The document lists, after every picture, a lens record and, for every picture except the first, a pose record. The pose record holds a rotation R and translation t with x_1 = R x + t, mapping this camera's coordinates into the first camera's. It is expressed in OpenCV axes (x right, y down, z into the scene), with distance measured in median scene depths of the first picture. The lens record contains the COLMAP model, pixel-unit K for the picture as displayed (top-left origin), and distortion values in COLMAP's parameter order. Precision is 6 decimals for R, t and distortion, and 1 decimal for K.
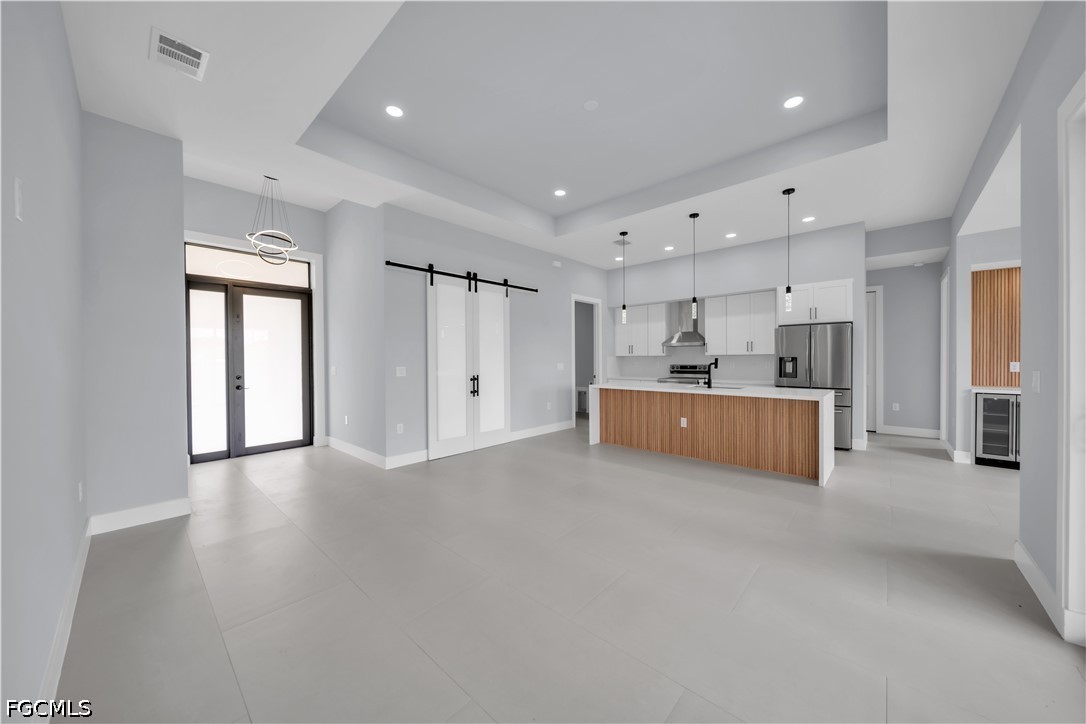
lens RADIAL K [[376.7, 0, 544.9], [0, 376.7, 362.2], [0, 0, 1]] dist [-0.000596, -0.000773]
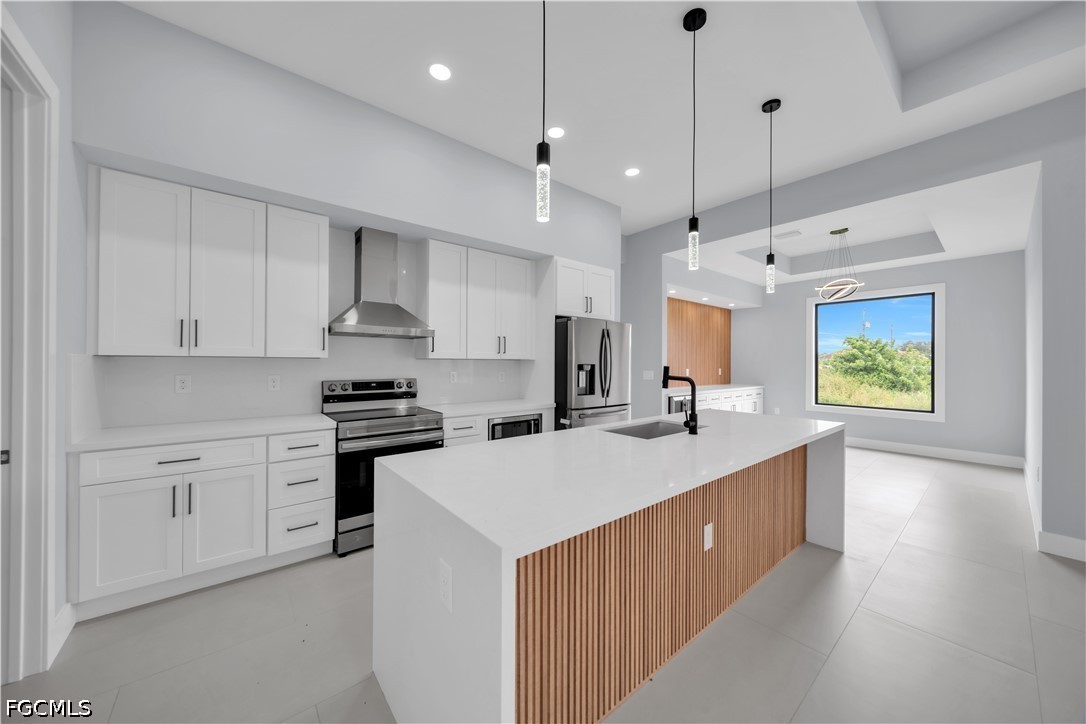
lens RADIAL K [[376.7, 0, 546.6], [0, 376.7, 363.5], [0, 0, 1]] dist [-0.000596, -0.000773]
pose [[0.142851, 0.005770, 0.989727, -0.027660], [0.004173, 0.999971, -0.006432, -0.011026], [-0.989735, 0.005049, 0.142822, 1.014039]]
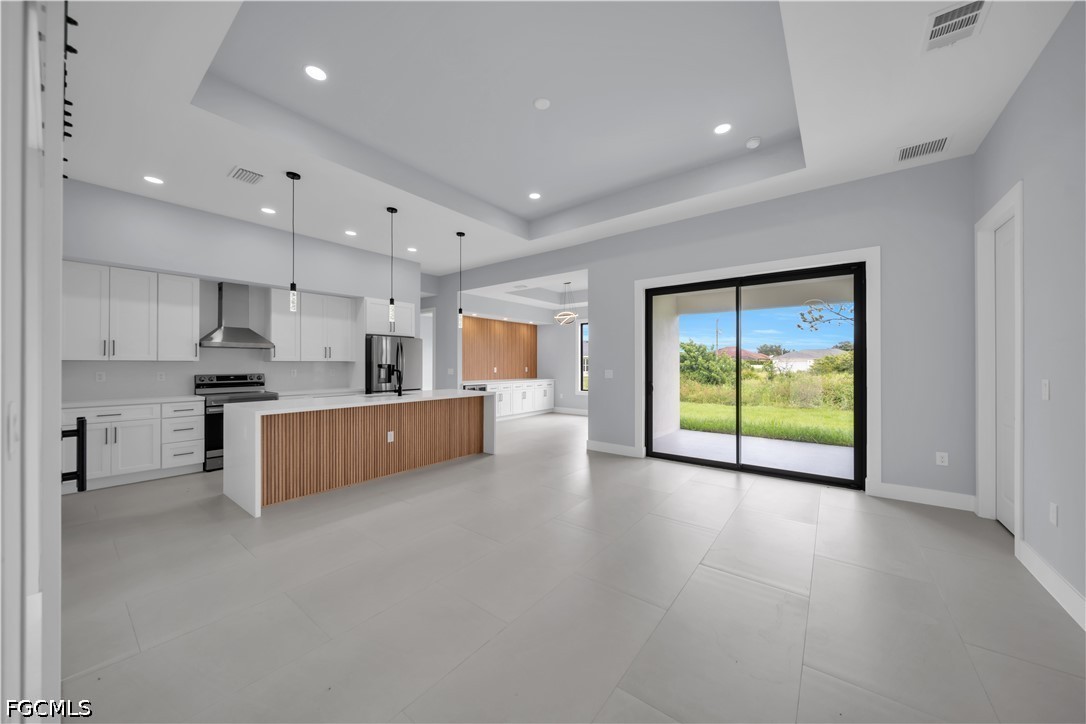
lens RADIAL K [[376.7, 0, 546.2], [0, 376.7, 364.5], [0, 0, 1]] dist [-0.000596, -0.000773]
pose [[-0.082955, 0.006285, 0.996533, -0.506081], [0.011220, 0.999923, -0.005372, -0.001326], [-0.996490, 0.010736, -0.083020, 0.647190]]
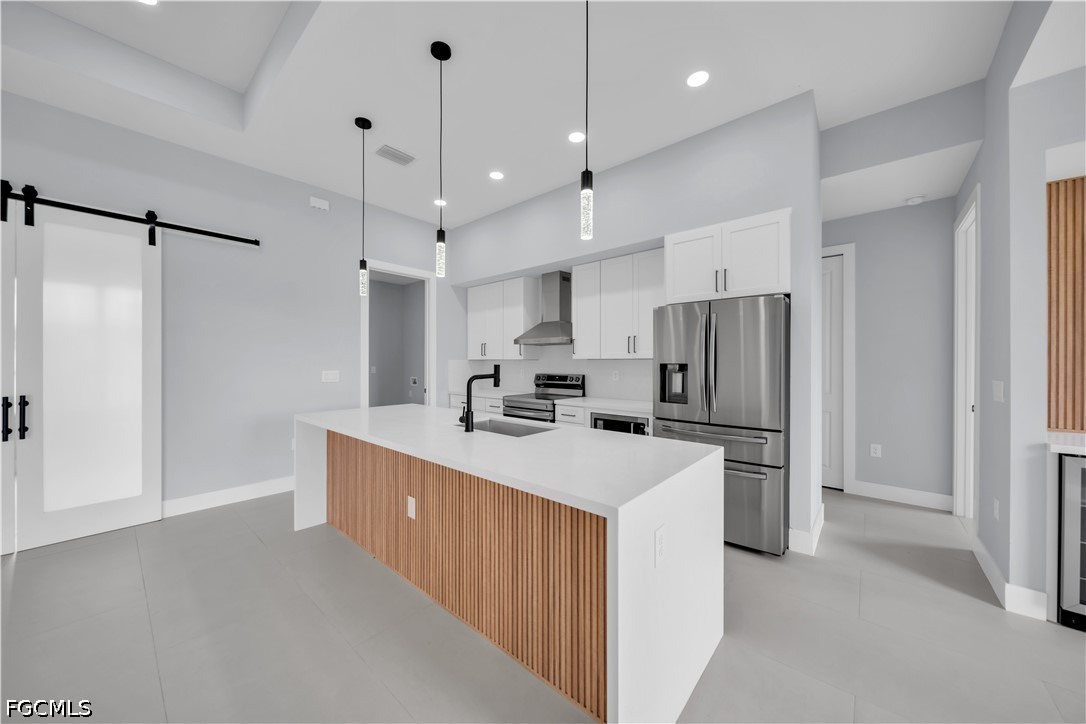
lens RADIAL K [[376.7, 0, 544.9], [0, 376.7, 362.3], [0, 0, 1]] dist [-0.000596, -0.000773]
pose [[0.999675, 0.008482, 0.024043, 0.472776], [-0.008257, 0.999921, -0.009450, -0.009010], [-0.024121, 0.009248, 0.999666, 0.500522]]
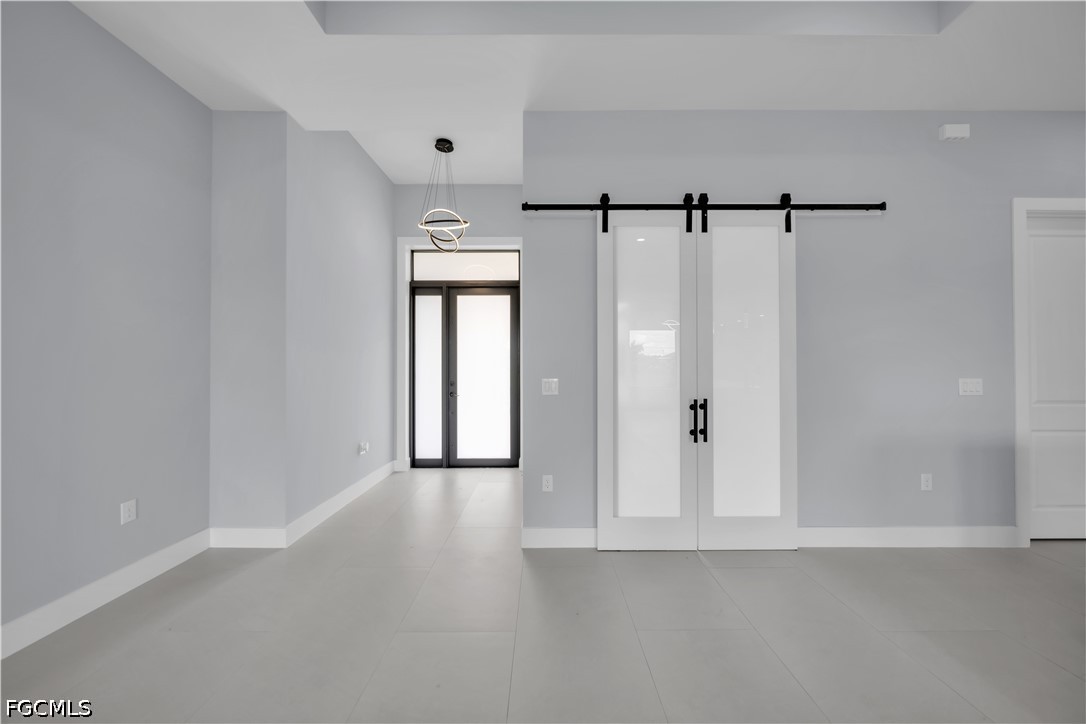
lens RADIAL K [[376.7, 0, 548.2], [0, 376.7, 361.2], [0, 0, 1]] dist [-0.000596, -0.000773]
pose [[0.671624, -0.000847, -0.740892, 0.046604], [-0.010379, 0.999890, -0.010551, -0.007512], [0.740820, 0.014776, 0.671541, 0.515374]]
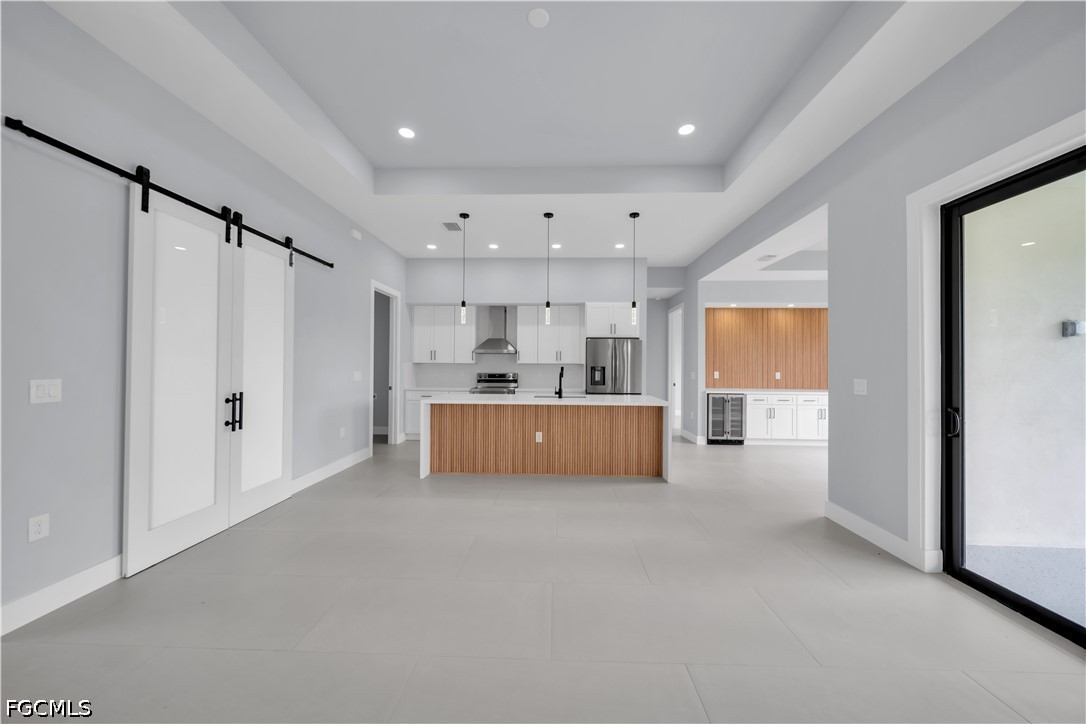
lens RADIAL K [[376.7, 0, 545.8], [0, 376.7, 362.6], [0, 0, 1]] dist [-0.000596, -0.000773]
pose [[0.760400, 0.017645, 0.649215, -0.197109], [-0.005429, 0.999769, -0.020815, -0.001004], [-0.649432, 0.012303, 0.760320, 0.268740]]
